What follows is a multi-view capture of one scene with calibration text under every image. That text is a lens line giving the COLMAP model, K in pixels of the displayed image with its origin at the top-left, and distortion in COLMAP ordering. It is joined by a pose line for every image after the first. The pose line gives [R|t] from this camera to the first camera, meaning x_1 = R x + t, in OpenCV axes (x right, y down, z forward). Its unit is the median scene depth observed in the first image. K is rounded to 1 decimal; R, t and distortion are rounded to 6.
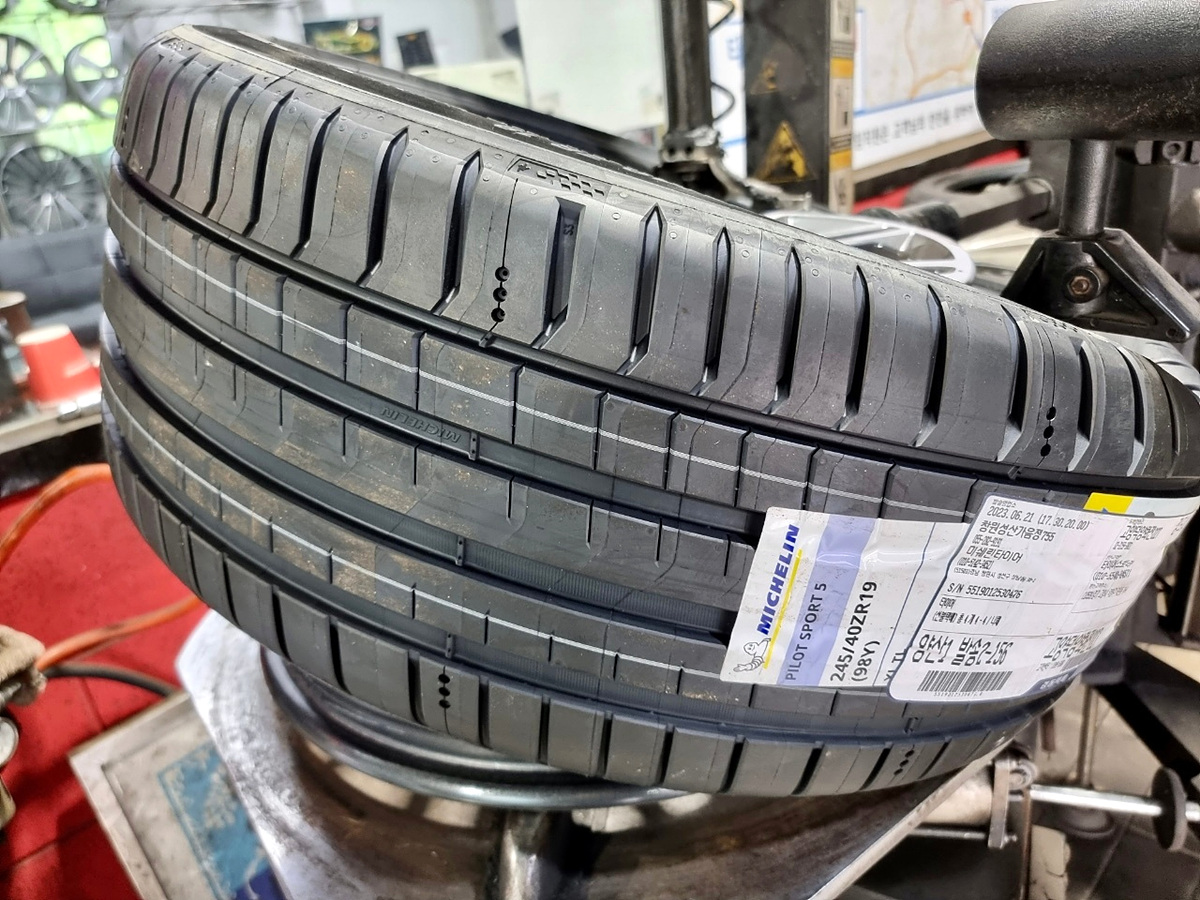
lens RADIAL K [[903.4, 0, 589.4], [0, 903.4, 450.4], [0, 0, 1]] dist [0.003038, -0.029379]
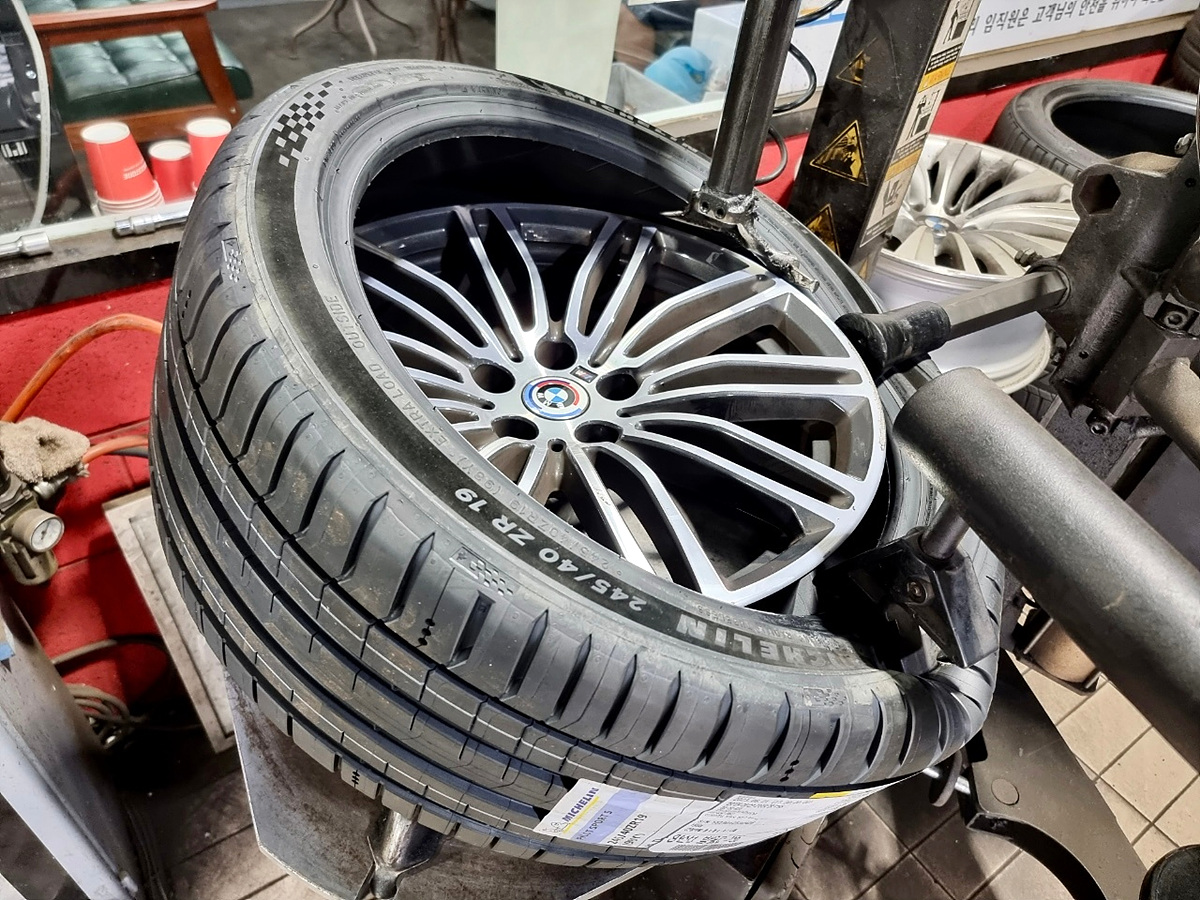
lens RADIAL K [[897.0, 0, 600.0], [0, 897.0, 450.0], [0, 0, 1]] dist [0.025594, -0.037924]
pose [[0.963608, 0.266072, 0.025808, 0.020961], [-0.257830, 0.899560, 0.352584, -0.412548], [0.070597, -0.346407, 0.935424, -0.082459]]
